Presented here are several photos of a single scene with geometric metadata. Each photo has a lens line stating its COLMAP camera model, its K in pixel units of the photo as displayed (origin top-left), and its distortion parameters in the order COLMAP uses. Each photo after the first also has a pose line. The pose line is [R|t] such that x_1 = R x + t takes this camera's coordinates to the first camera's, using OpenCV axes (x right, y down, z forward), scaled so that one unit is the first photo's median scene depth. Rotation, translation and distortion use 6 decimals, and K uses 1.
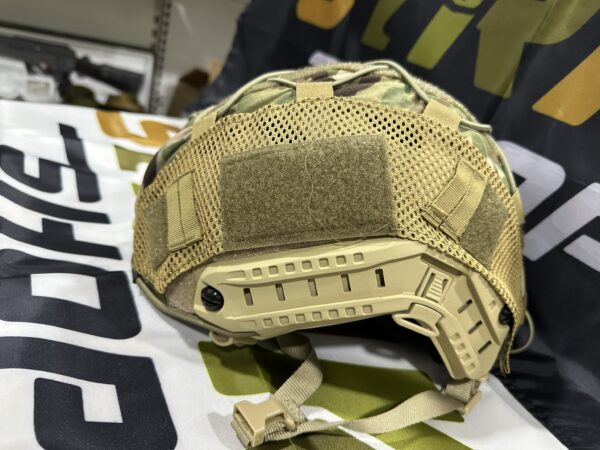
lens RADIAL K [[437.8, 0, 304.0], [0, 437.8, 221.9], [0, 0, 1]] dist [0.135053, -0.267061]
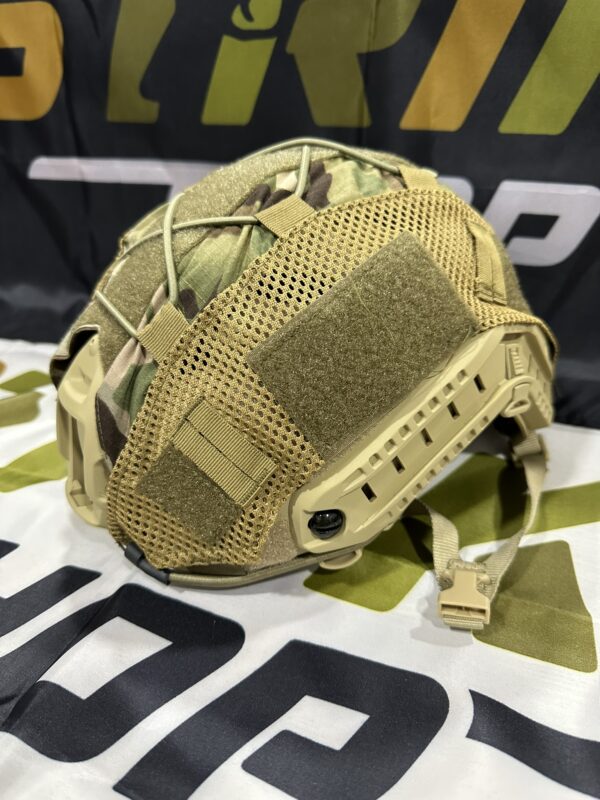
lens RADIAL K [[583.7, 0, 304.2], [0, 583.7, 392.1], [0, 0, 1]] dist [0.135053, -0.267061]
pose [[0.753035, -0.527678, 0.393057, -0.514067], [0.470034, 0.849434, 0.239853, -0.278548], [-0.460441, 0.004133, 0.887680, 0.117402]]
